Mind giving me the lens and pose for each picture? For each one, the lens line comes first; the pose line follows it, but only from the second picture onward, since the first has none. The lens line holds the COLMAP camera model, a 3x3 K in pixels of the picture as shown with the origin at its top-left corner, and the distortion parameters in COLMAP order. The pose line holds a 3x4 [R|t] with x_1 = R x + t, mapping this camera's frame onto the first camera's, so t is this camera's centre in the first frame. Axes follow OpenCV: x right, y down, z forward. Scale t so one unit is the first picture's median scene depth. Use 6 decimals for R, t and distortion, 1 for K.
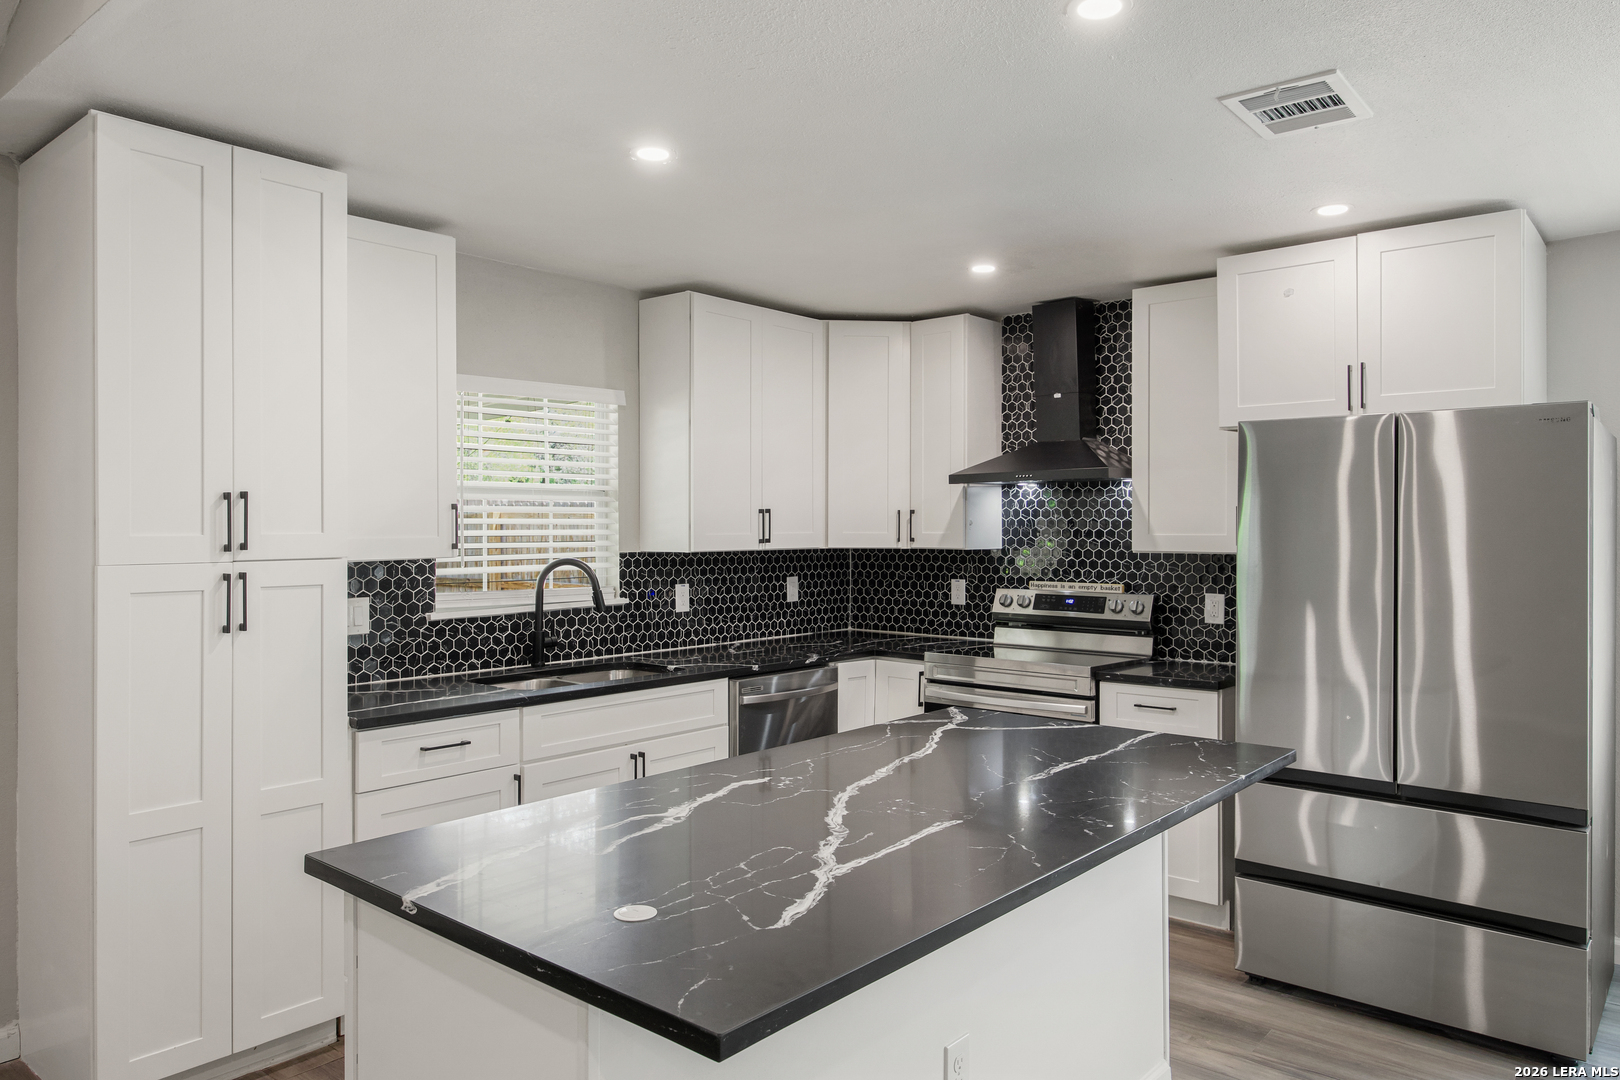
lens RADIAL K [[1077.0, 0, 806.6], [0, 1077.0, 525.2], [0, 0, 1]] dist [-0.002541, -0.000374]
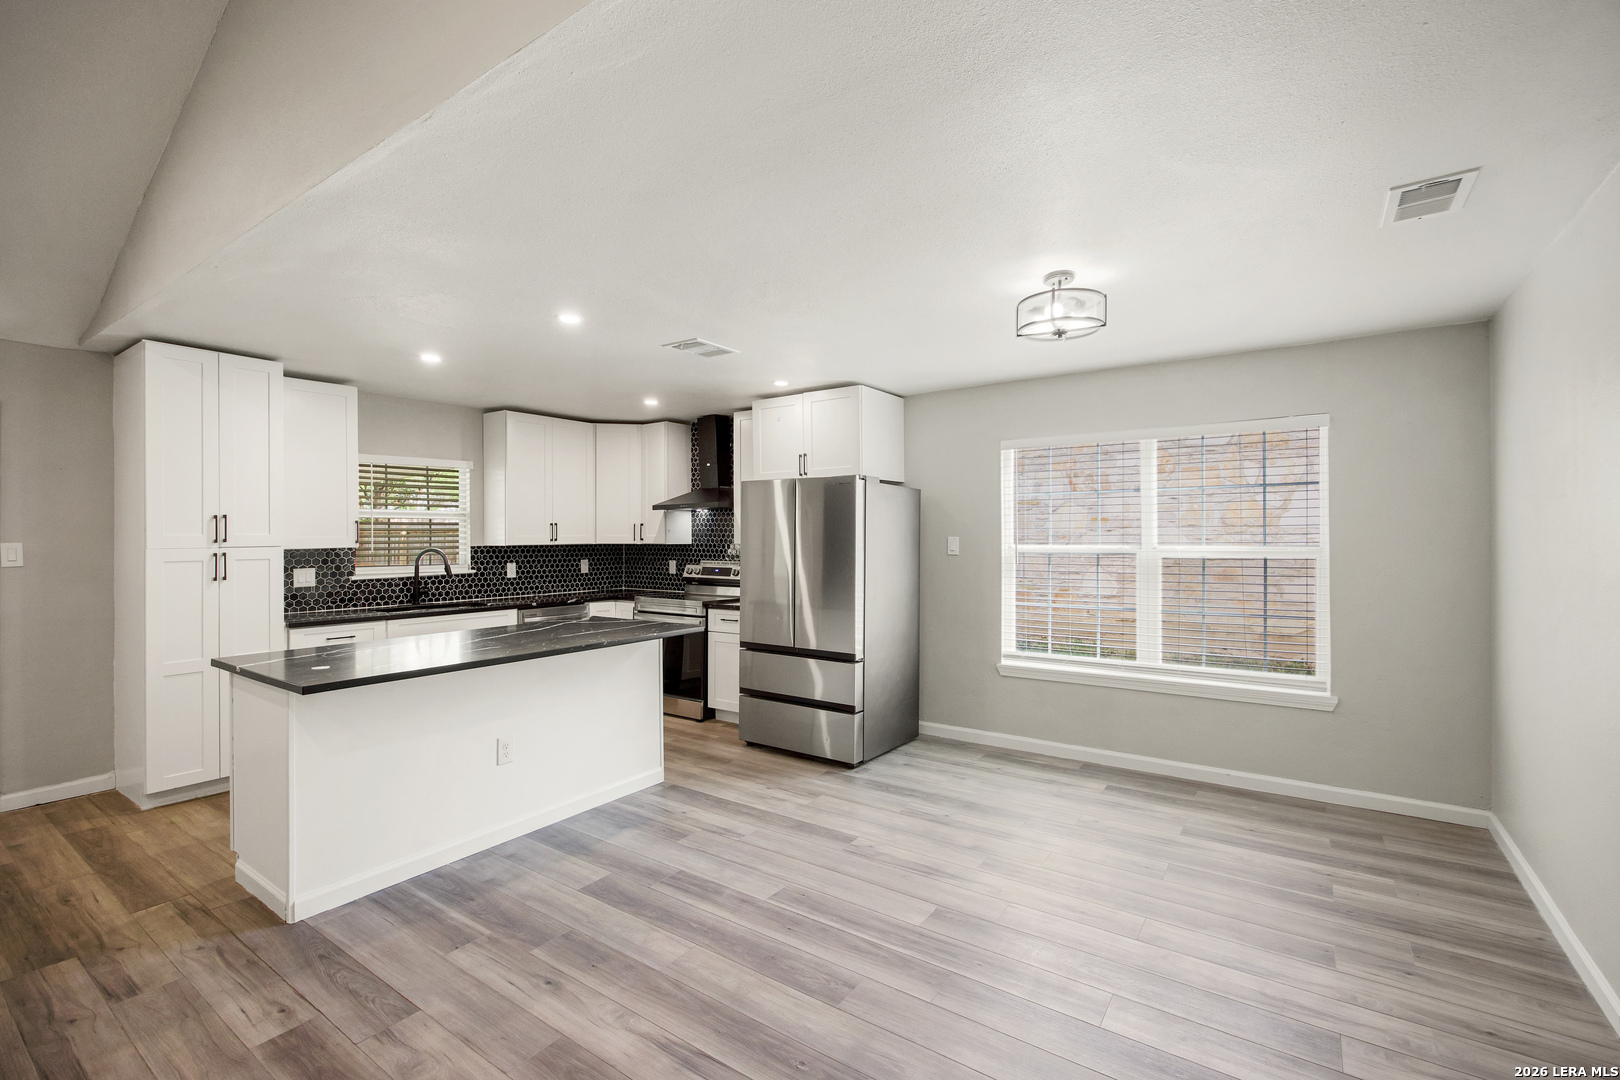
lens RADIAL K [[707.7, 0, 804.7], [0, 707.7, 536.2], [0, 0, 1]] dist [-0.009402, -0.000068]
pose [[0.995717, -0.003091, 0.092397, 0.284687], [0.002921, 0.999994, 0.001973, 0.006864], [-0.092402, -0.001694, 0.995720, -0.285436]]
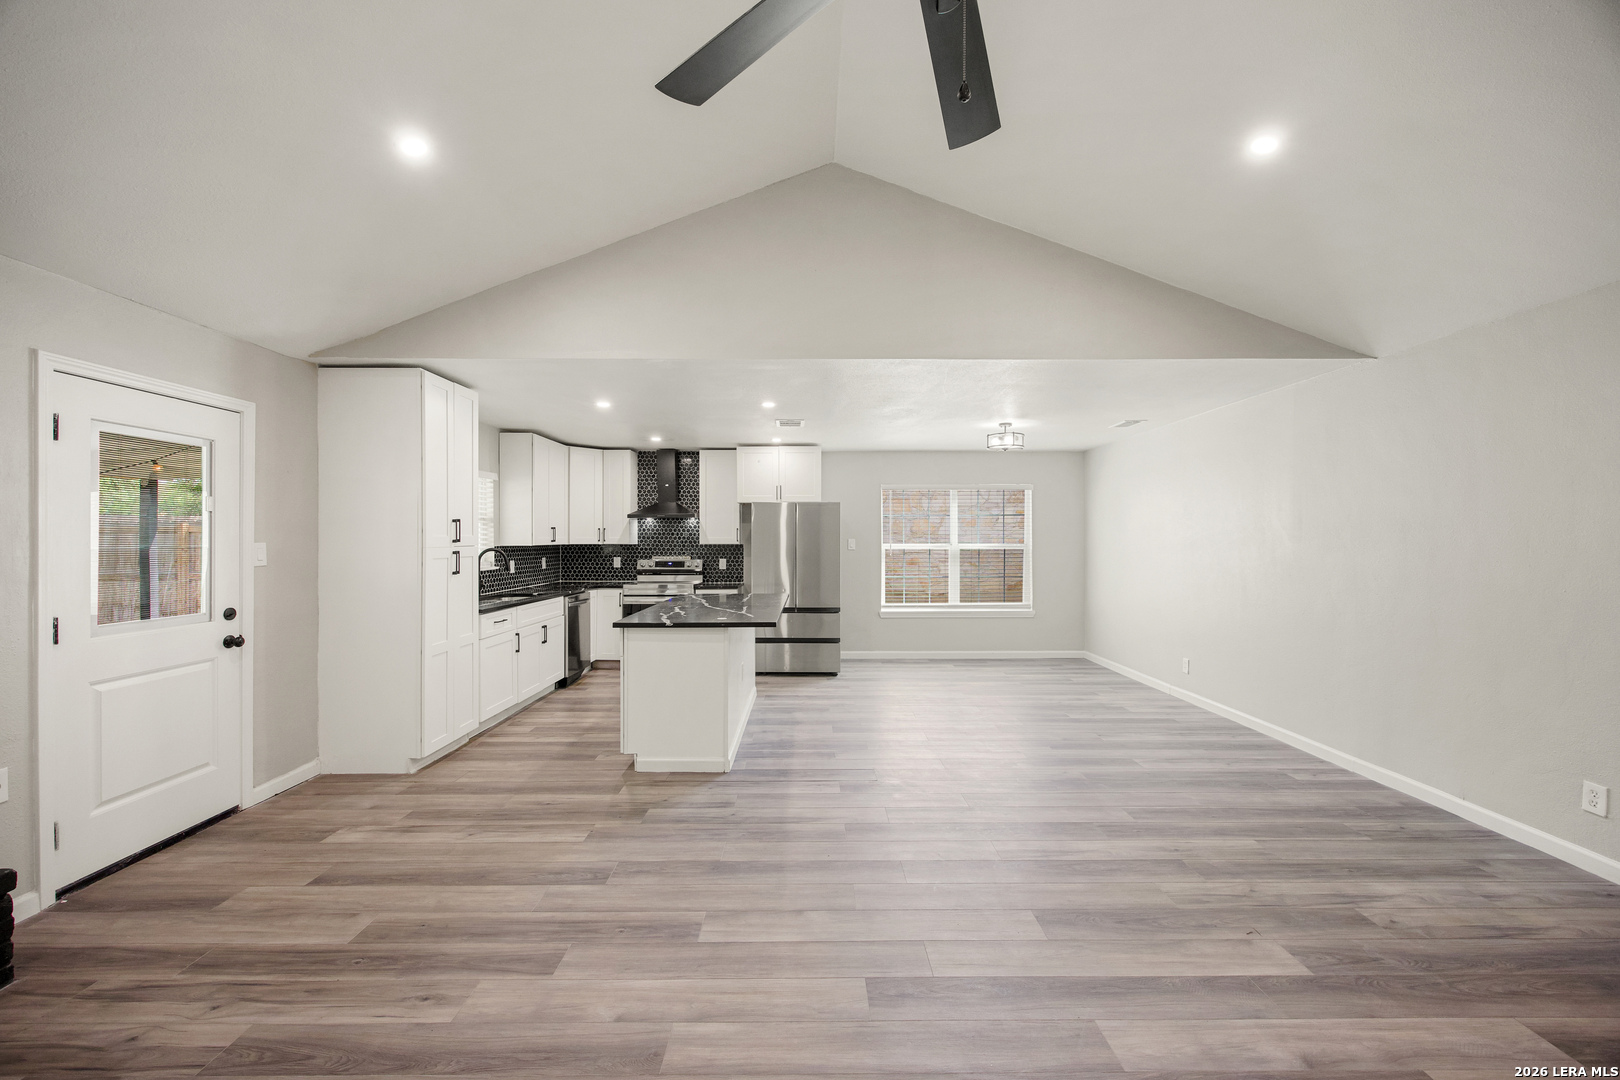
lens RADIAL K [[622.8, 0, 806.5], [0, 622.8, 541.2], [0, 0, 1]] dist [-0.001771, 0.000009]
pose [[0.759603, -0.003160, 0.650379, -0.493004], [-0.001115, 0.999980, 0.006160, 0.006318], [-0.650386, -0.005404, 0.759585, -0.375987]]
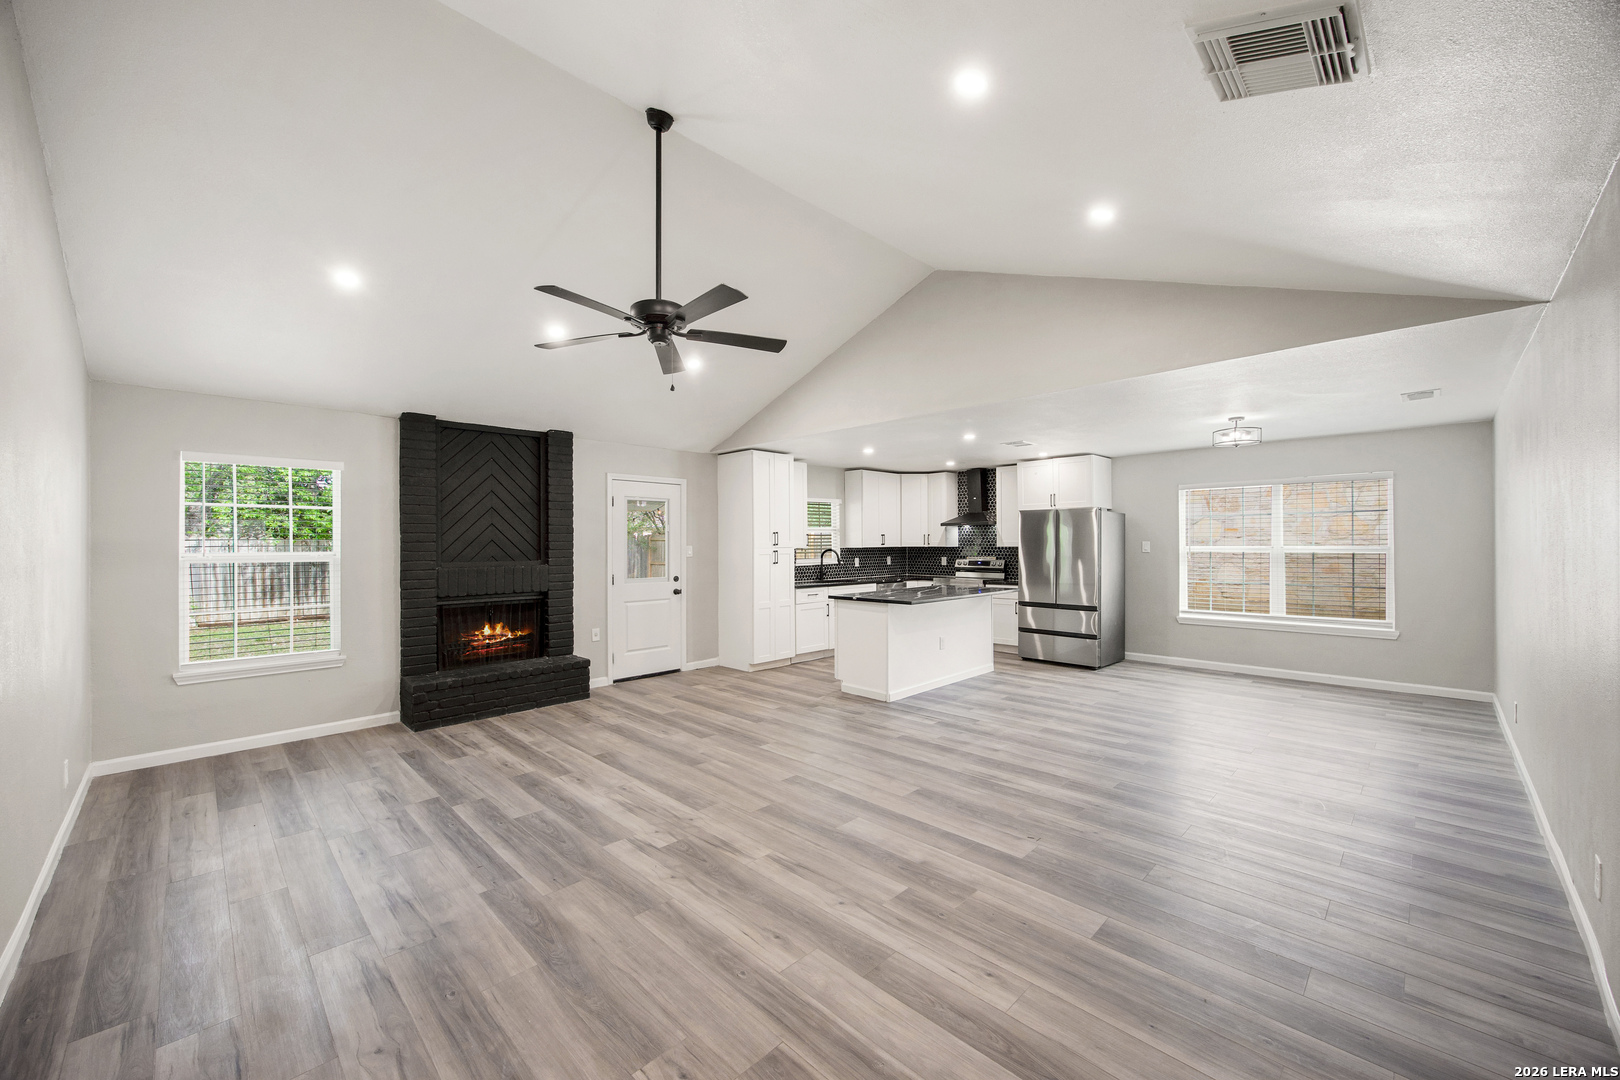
lens RADIAL K [[622.8, 0, 806.5], [0, 622.8, 541.2], [0, 0, 1]] dist [-0.001771, 0.000009]
pose [[0.996563, -0.006368, -0.082588, -0.112145], [0.006365, 0.999980, -0.000289, 0.004406], [0.082588, -0.000238, 0.996584, -0.875281]]
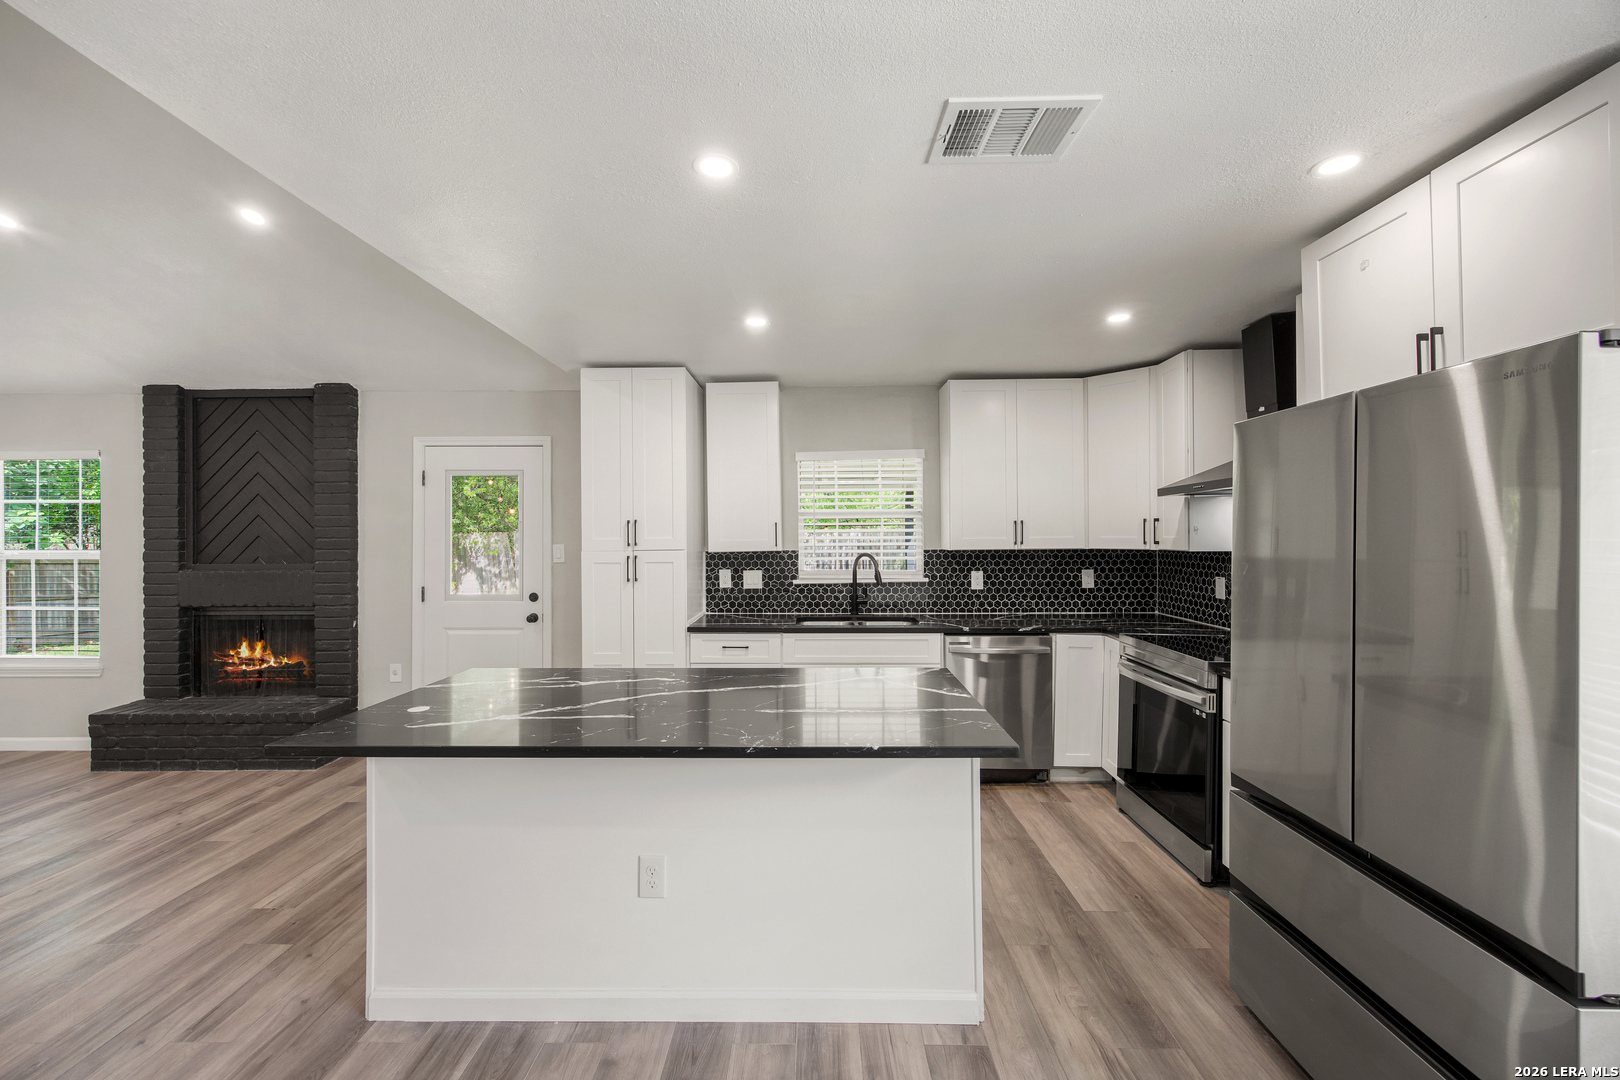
lens RADIAL K [[642.5, 0, 809.4], [0, 642.5, 532.3], [0, 0, 1]] dist [0.000874, -0.000080]
pose [[0.639984, -0.006927, -0.768357, 0.431182], [0.007140, 0.999970, -0.003068, 0.001066], [0.768355, -0.003523, 0.640014, 0.240492]]
